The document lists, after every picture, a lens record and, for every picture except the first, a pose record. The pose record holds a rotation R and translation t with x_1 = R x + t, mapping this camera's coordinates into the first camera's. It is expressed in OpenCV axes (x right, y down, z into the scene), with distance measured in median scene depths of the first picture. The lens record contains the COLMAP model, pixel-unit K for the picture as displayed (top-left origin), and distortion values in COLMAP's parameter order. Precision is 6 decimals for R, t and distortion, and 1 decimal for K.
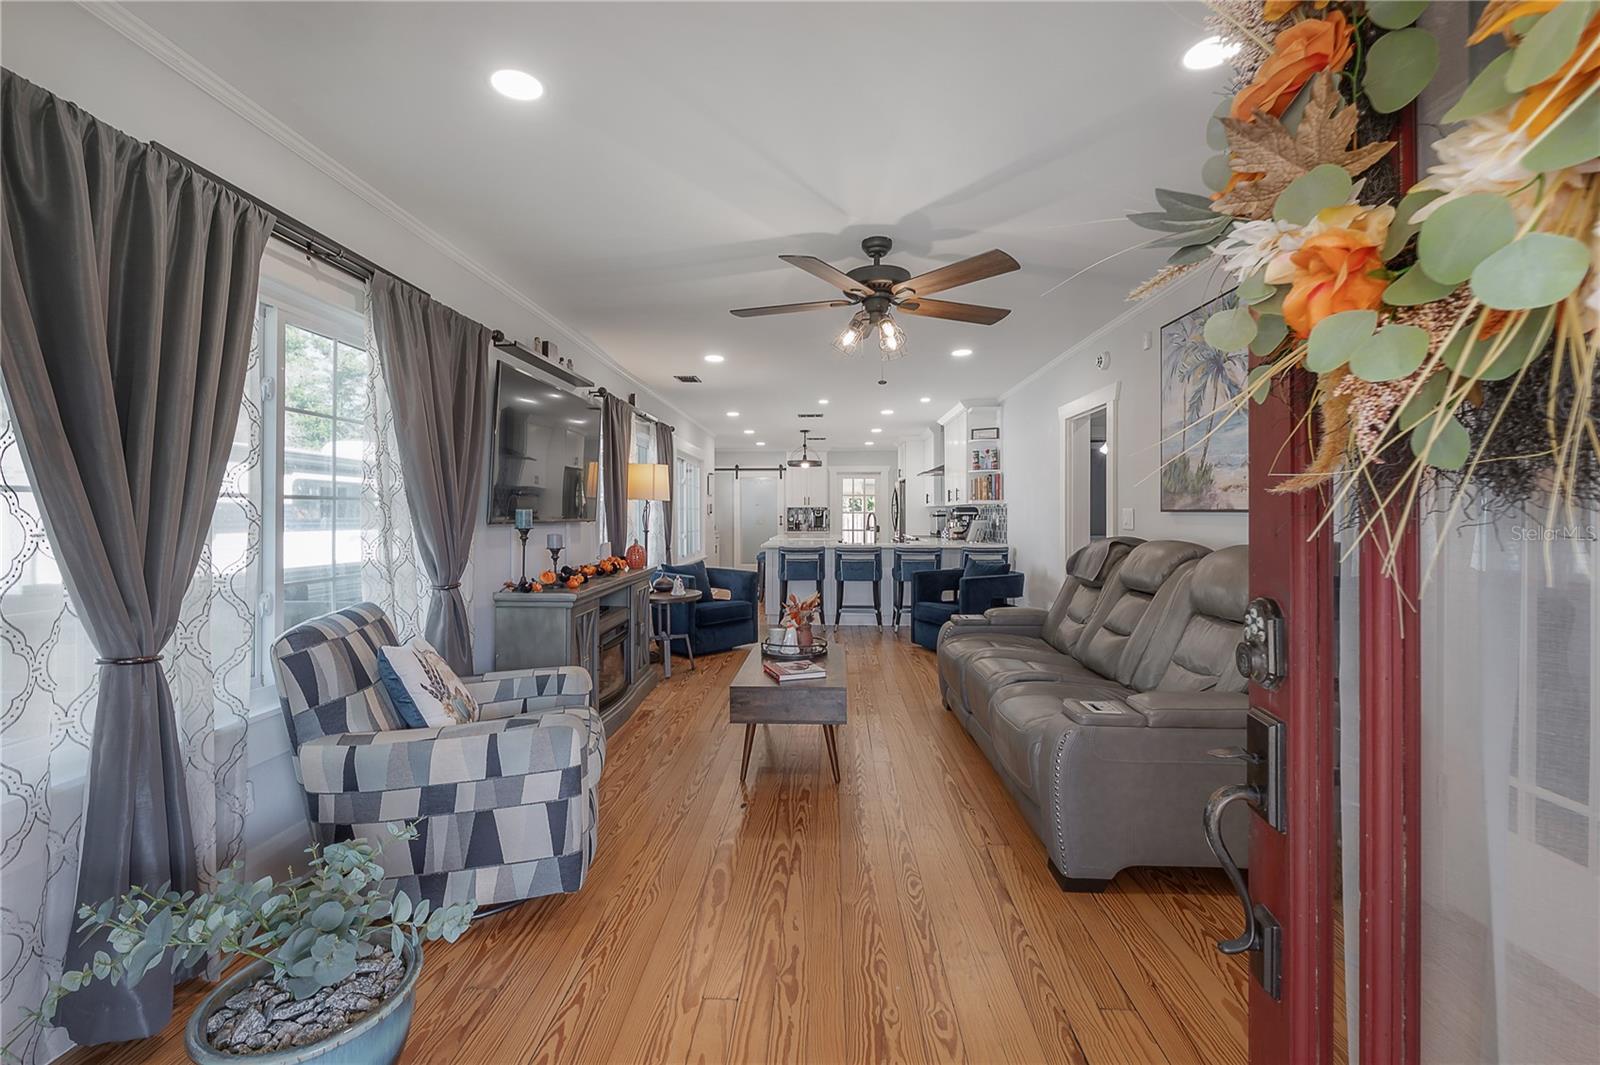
lens RADIAL K [[641.0, 0, 795.1], [0, 641.0, 503.5], [0, 0, 1]] dist [-0.007038, 0.002172]
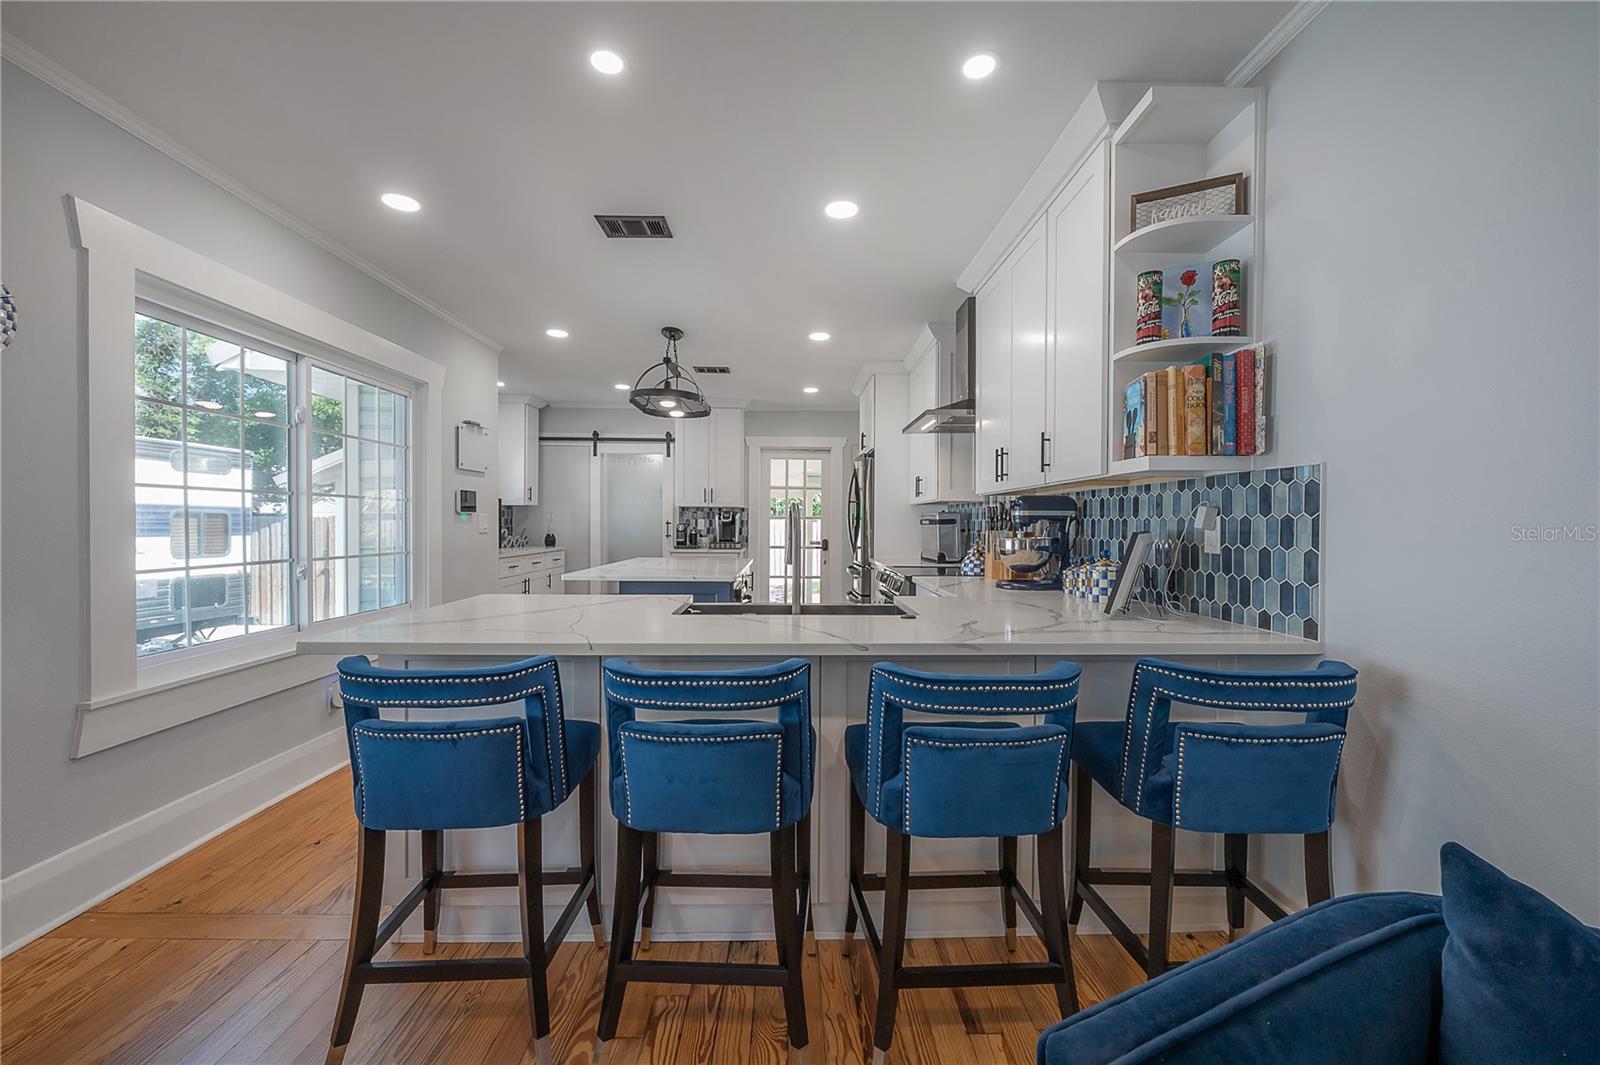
lens RADIAL K [[641.0, 0, 786.7], [0, 641.0, 532.0], [0, 0, 1]] dist [-0.007038, 0.002172]
pose [[0.998915, 0.010431, 0.045379, 0.237855], [-0.011728, 0.999528, 0.028409, 0.038784], [-0.045061, -0.028910, 0.998566, 1.454776]]
